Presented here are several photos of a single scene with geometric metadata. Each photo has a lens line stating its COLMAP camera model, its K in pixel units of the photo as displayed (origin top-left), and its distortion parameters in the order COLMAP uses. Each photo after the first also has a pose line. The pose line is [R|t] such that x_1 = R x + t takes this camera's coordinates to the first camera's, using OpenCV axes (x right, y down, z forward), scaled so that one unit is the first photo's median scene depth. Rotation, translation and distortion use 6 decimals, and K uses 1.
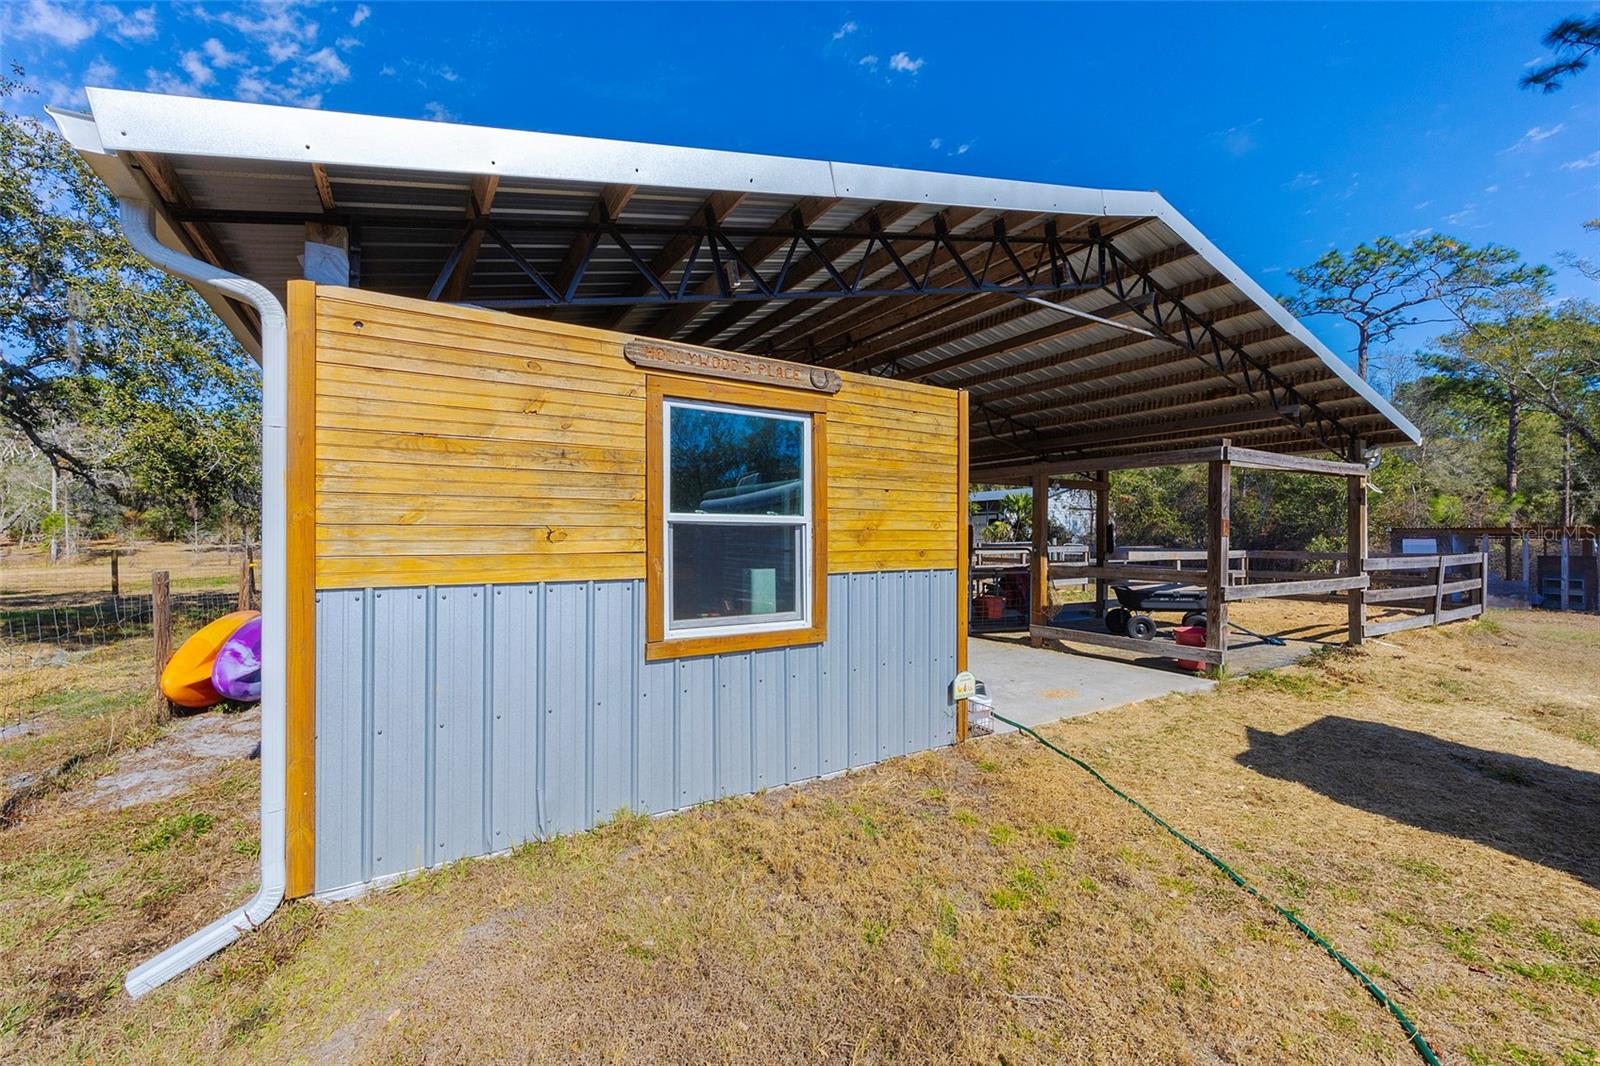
lens RADIAL K [[637.8, 0, 786.4], [0, 637.8, 534.7], [0, 0, 1]] dist [-0.002057, -0.000247]
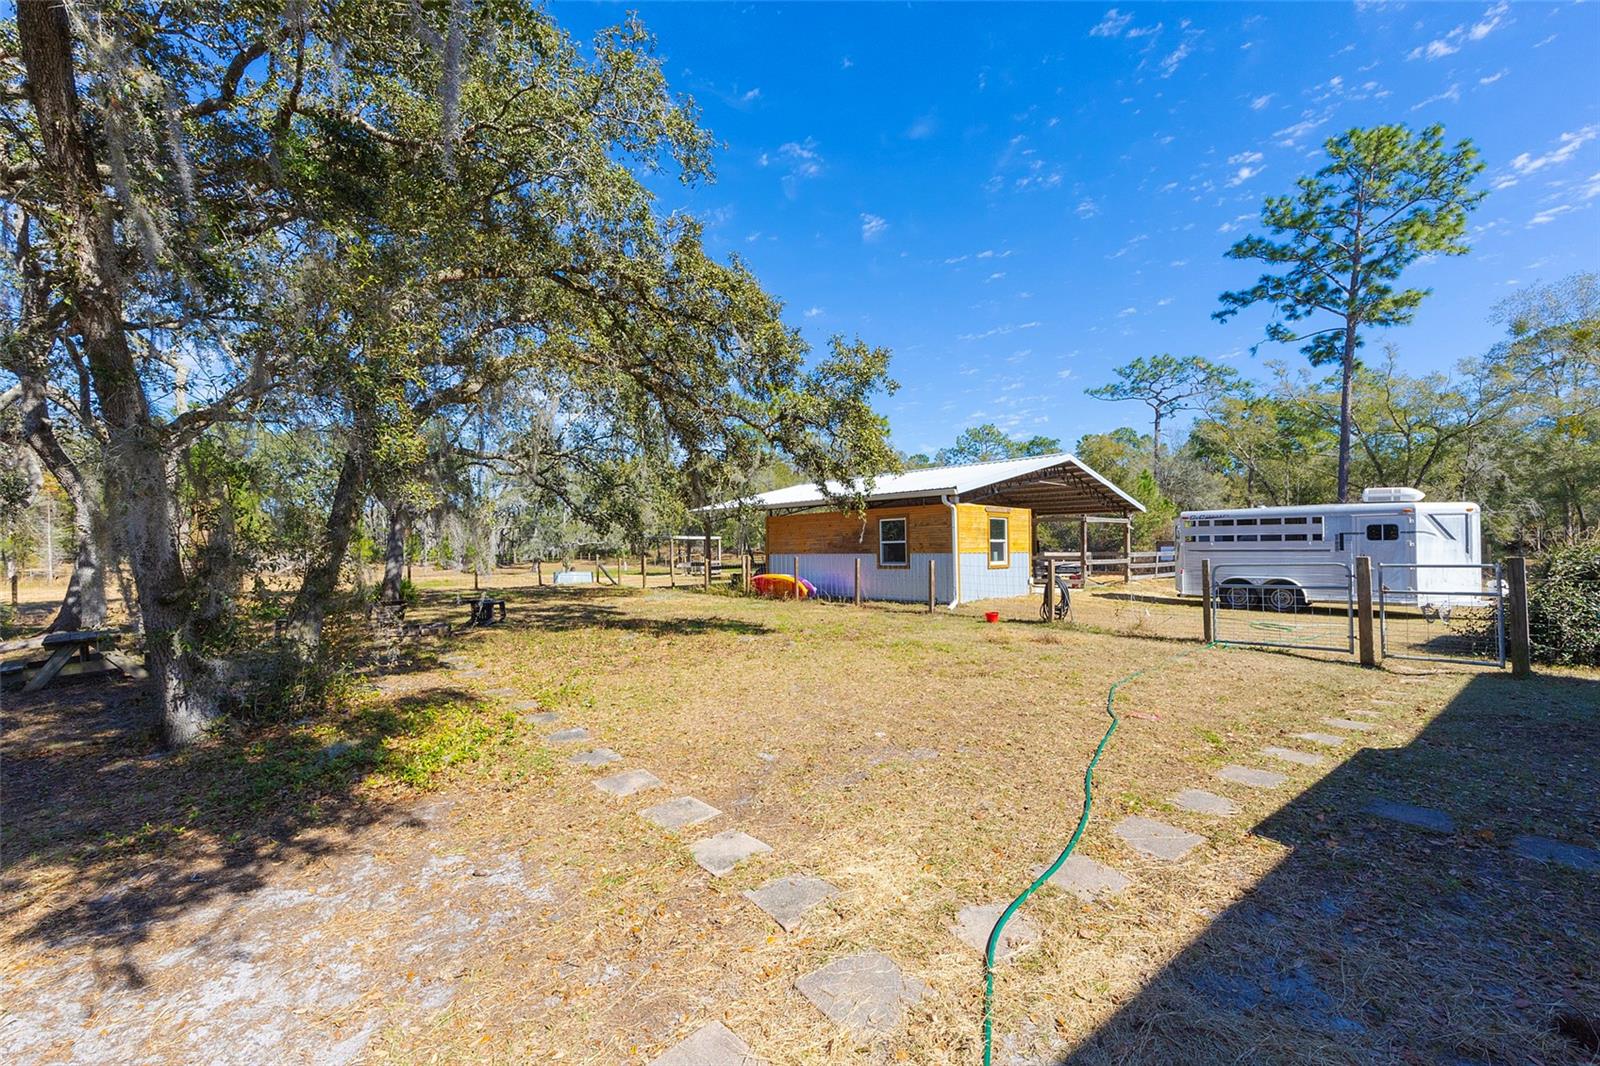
lens RADIAL K [[637.8, 0, 804.1], [0, 637.8, 537.3], [0, 0, 1]] dist [-0.002057, -0.000247]
pose [[0.979411, -0.003387, 0.201846, -1.087201], [0.007503, 0.999779, -0.019632, 0.015132], [-0.201735, 0.020743, 0.979220, -1.498585]]
